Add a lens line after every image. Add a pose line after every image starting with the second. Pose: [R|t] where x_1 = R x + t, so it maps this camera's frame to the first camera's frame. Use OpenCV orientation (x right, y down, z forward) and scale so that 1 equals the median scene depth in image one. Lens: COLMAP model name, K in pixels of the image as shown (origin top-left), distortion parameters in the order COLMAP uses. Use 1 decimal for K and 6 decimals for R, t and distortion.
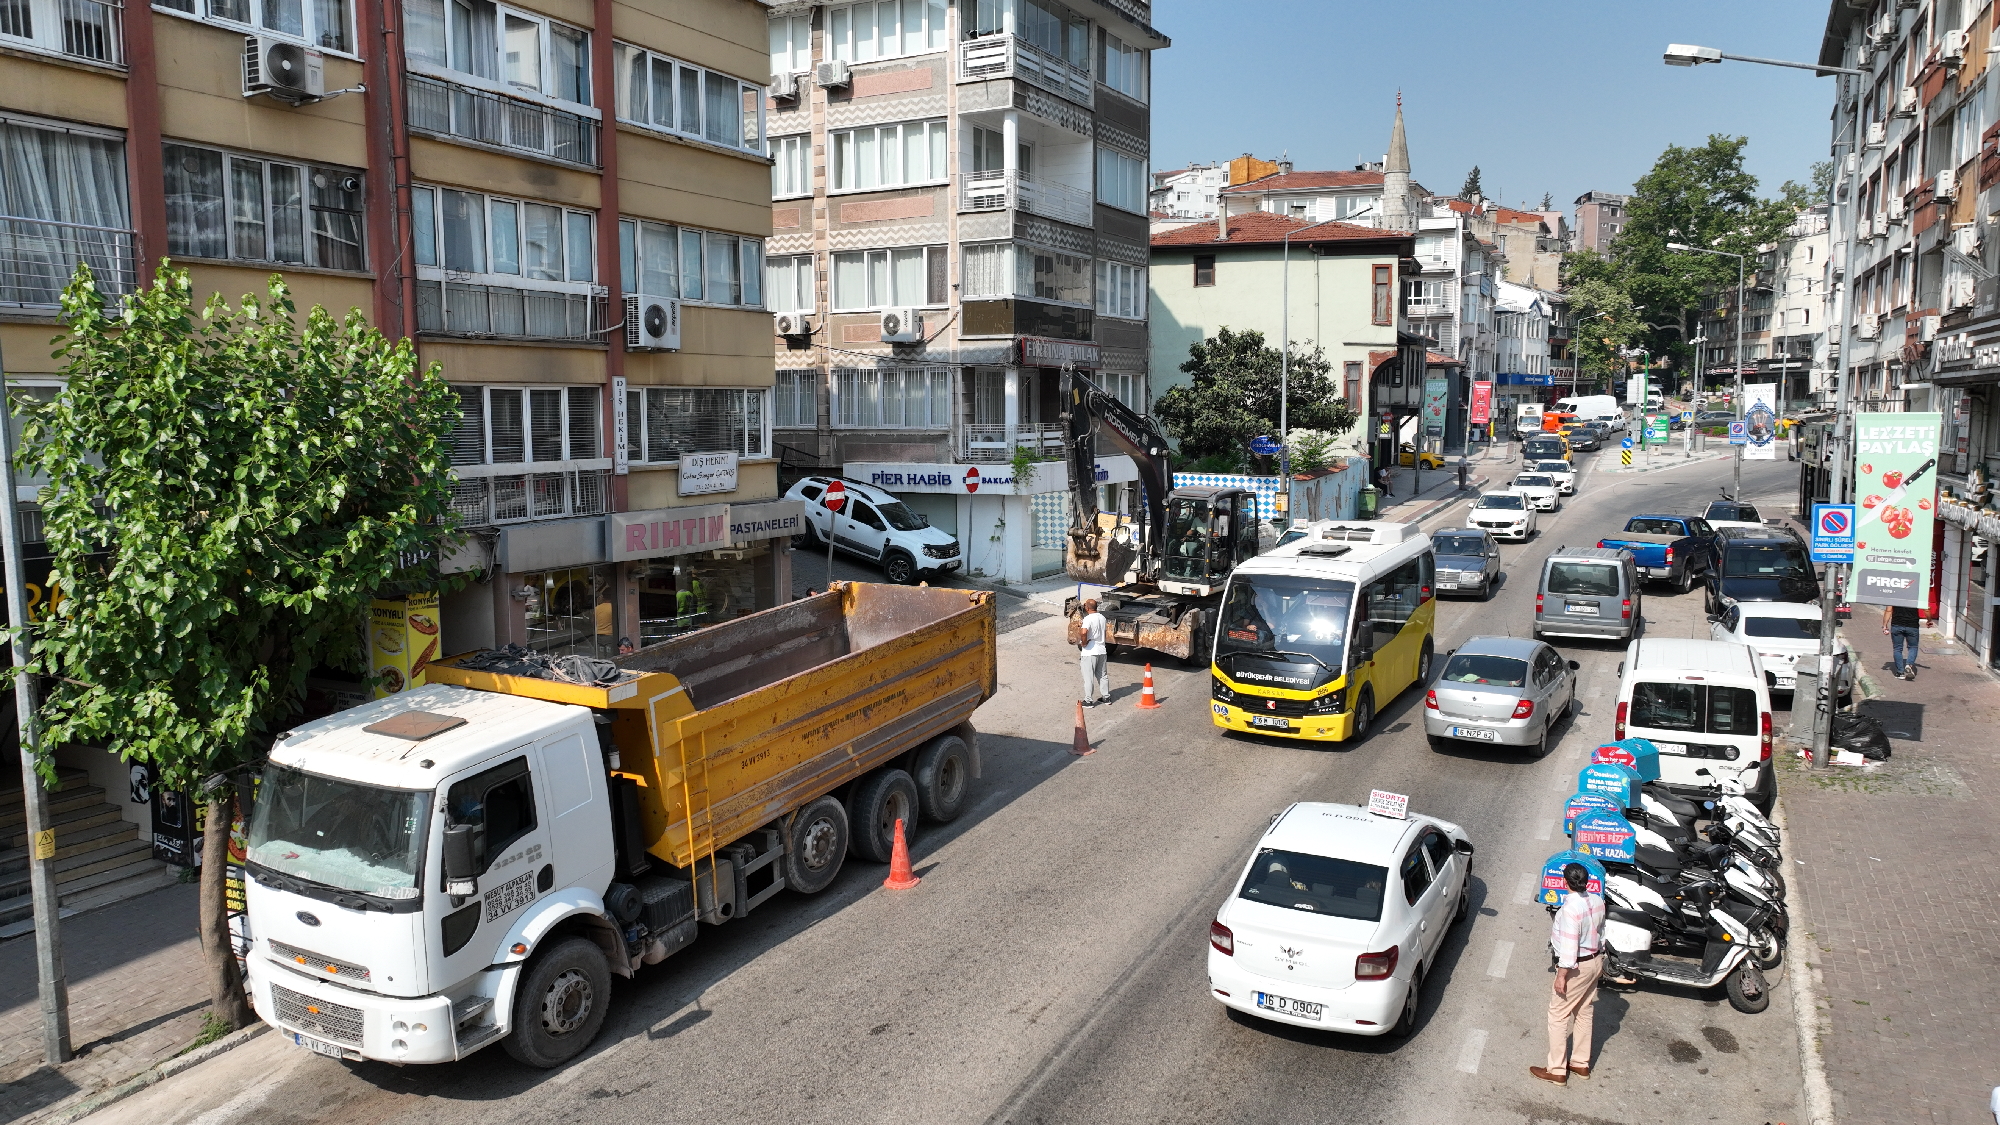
lens RADIAL K [[1416.5, 0, 983.9], [0, 1416.5, 567.6], [0, 0, 1]] dist [0.011945, 0.006464]
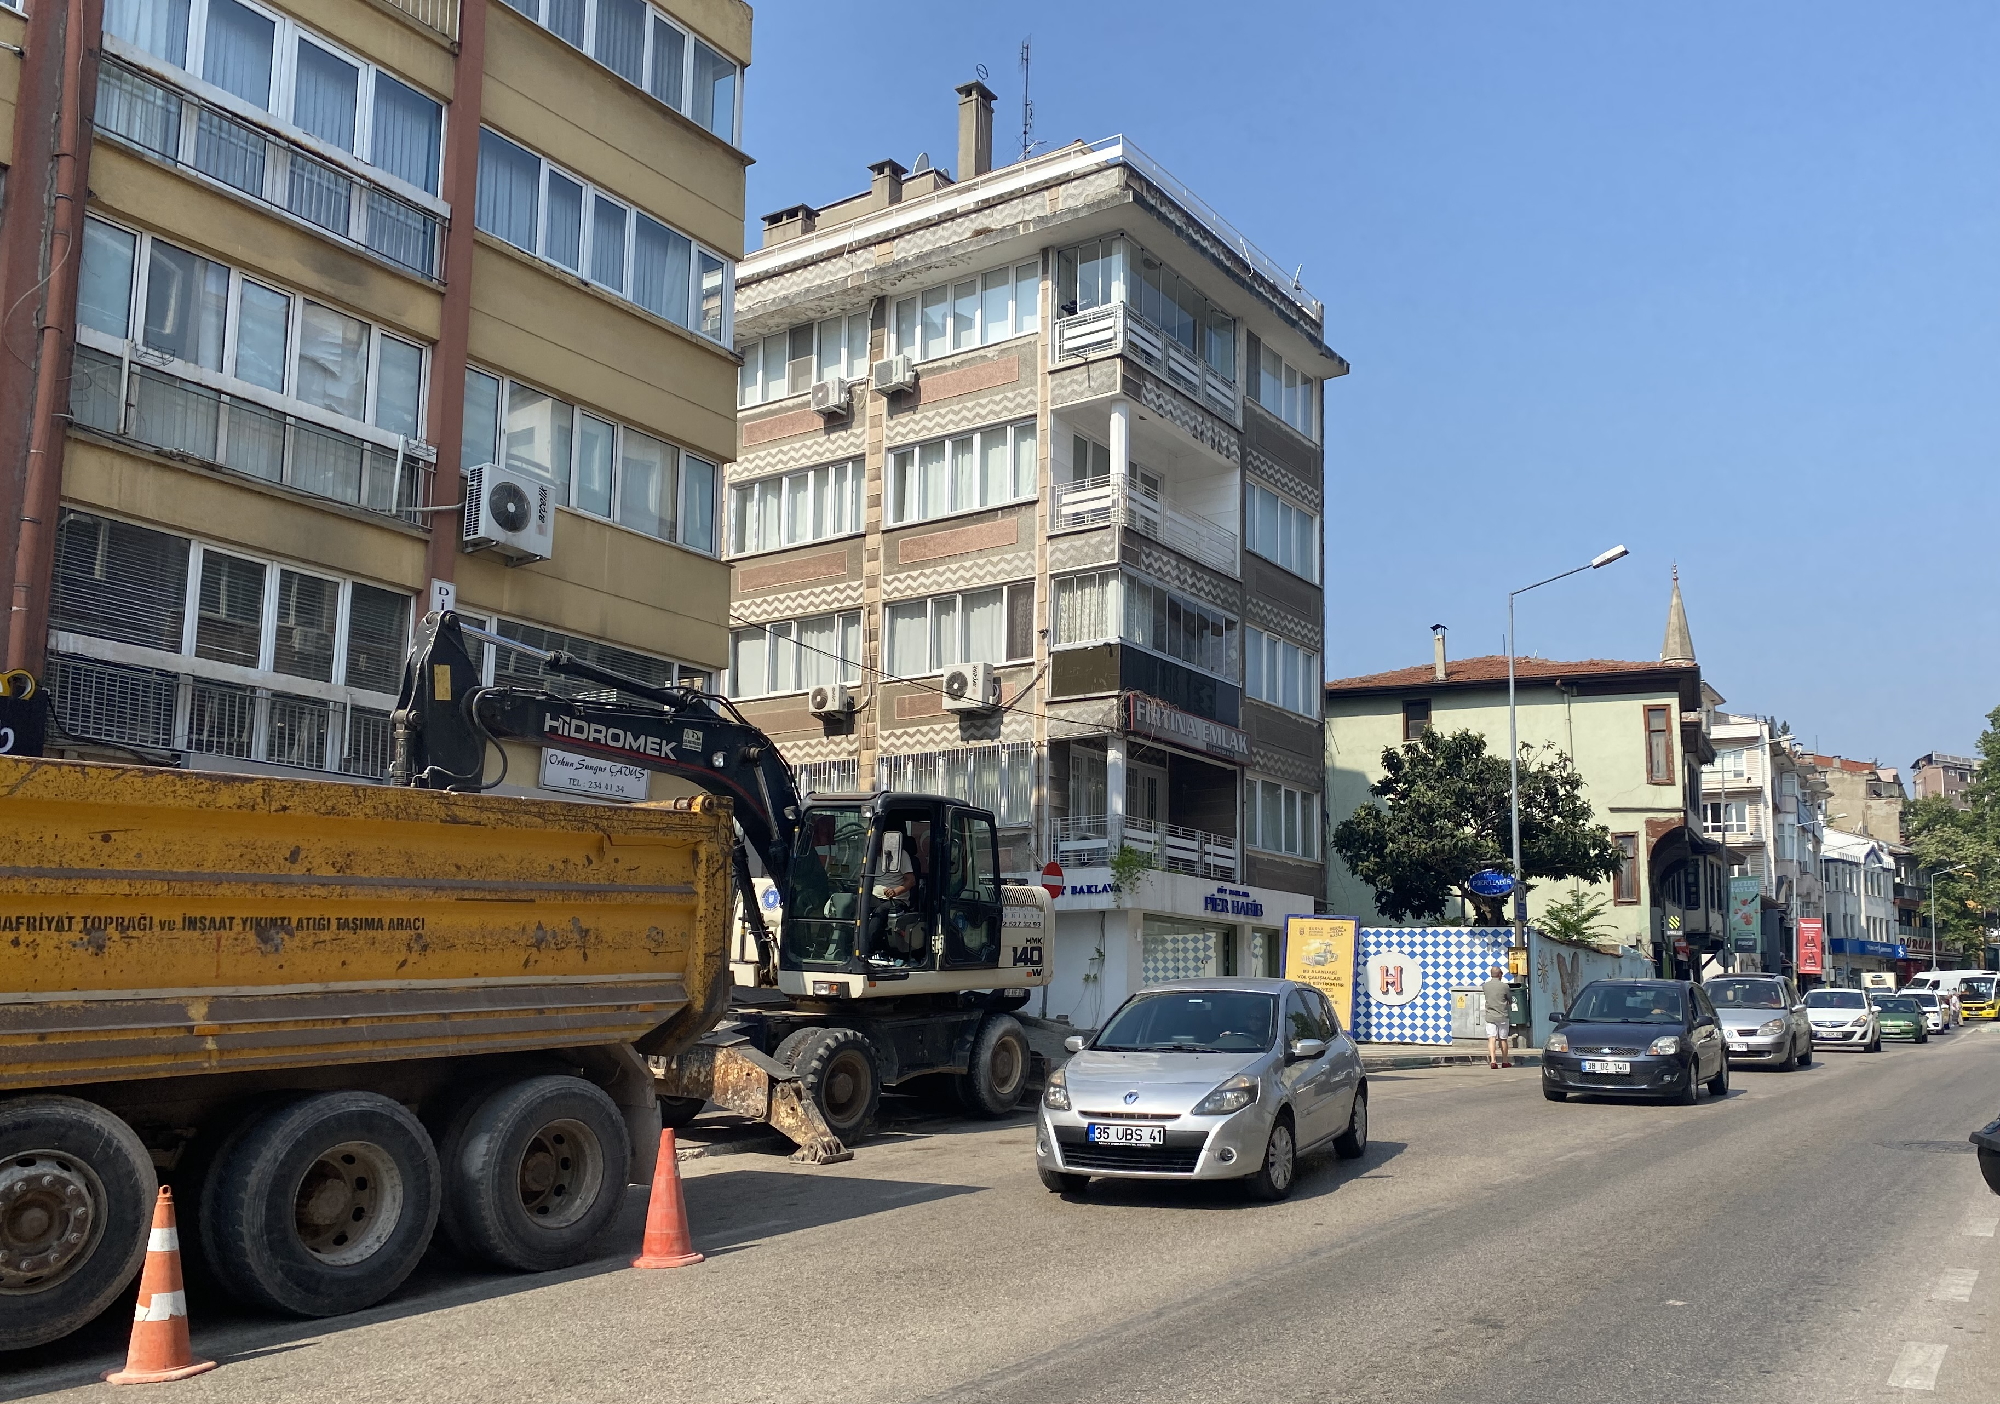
lens RADIAL K [[1690.2, 0, 1049.2], [0, 1690.2, 814.8], [0, 0, 1]] dist [0.048045, -0.042240]
pose [[0.996382, 0.007282, -0.084679, 0.055954], [-0.026537, 0.973167, -0.228564, 0.089247], [0.080743, 0.229984, 0.969839, 0.172652]]
